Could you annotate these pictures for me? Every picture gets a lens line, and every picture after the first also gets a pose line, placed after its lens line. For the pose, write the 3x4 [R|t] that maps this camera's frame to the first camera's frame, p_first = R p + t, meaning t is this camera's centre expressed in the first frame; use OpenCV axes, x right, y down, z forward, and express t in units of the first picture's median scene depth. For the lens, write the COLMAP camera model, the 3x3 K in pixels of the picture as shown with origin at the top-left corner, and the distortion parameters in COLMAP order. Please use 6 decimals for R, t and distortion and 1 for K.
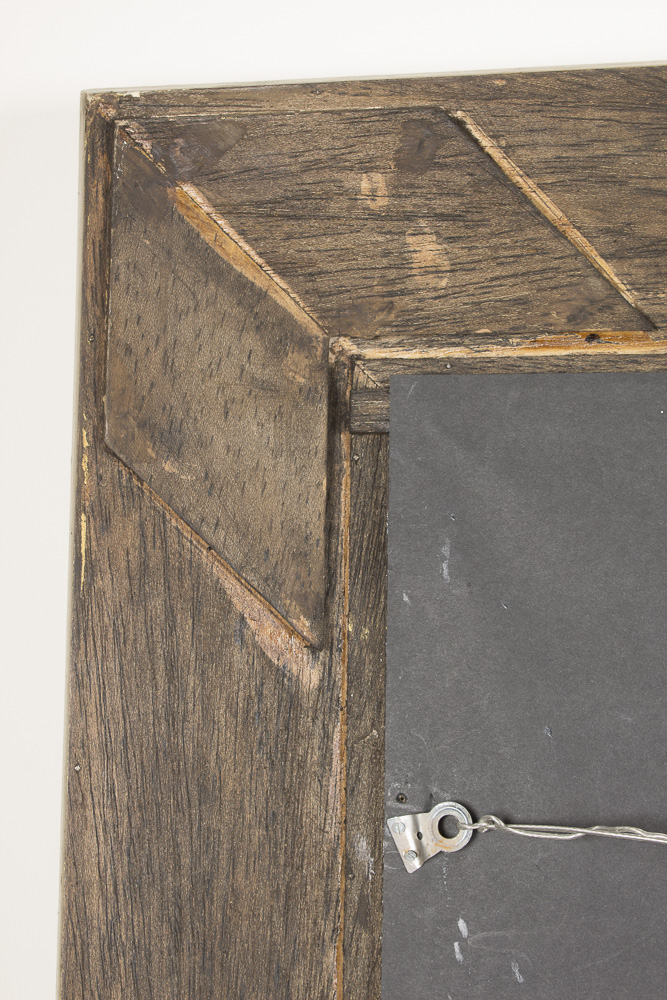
lens RADIAL K [[1171.2, 0, 333.4], [0, 1171.2, 499.6], [0, 0, 1]] dist [0.005766, 0.000000]
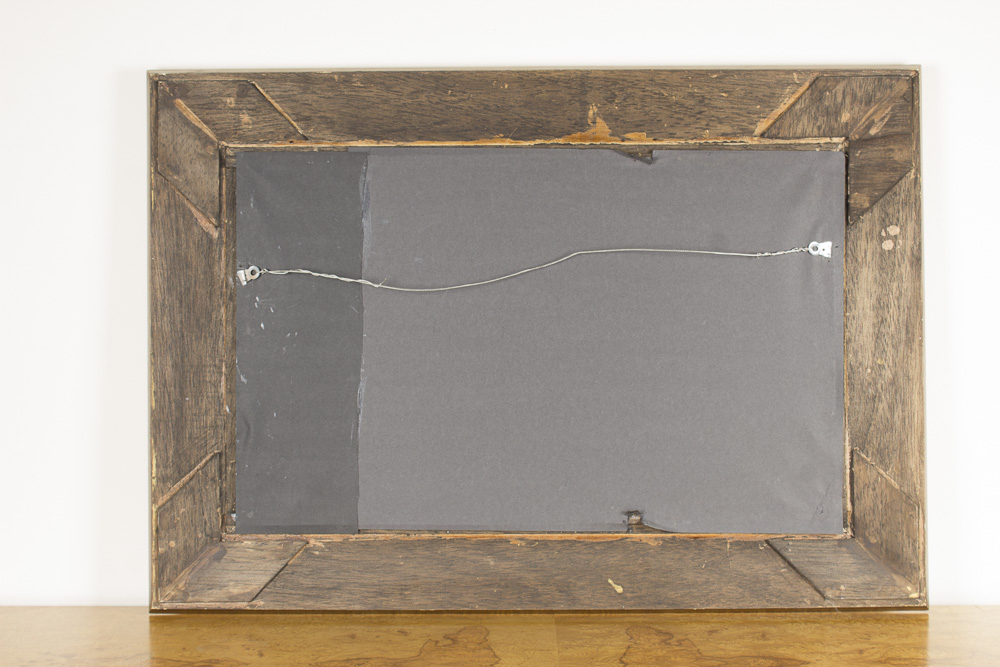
lens RADIAL K [[1627.5, 0, 499.2], [0, 1627.5, 333.7], [0, 0, 1]] dist [-0.027819, 0.000000]
pose [[0.983593, -0.018151, 0.179484, -0.065806], [0.003079, 0.996470, 0.083895, 0.036064], [-0.180373, -0.081966, 0.980177, -4.210433]]
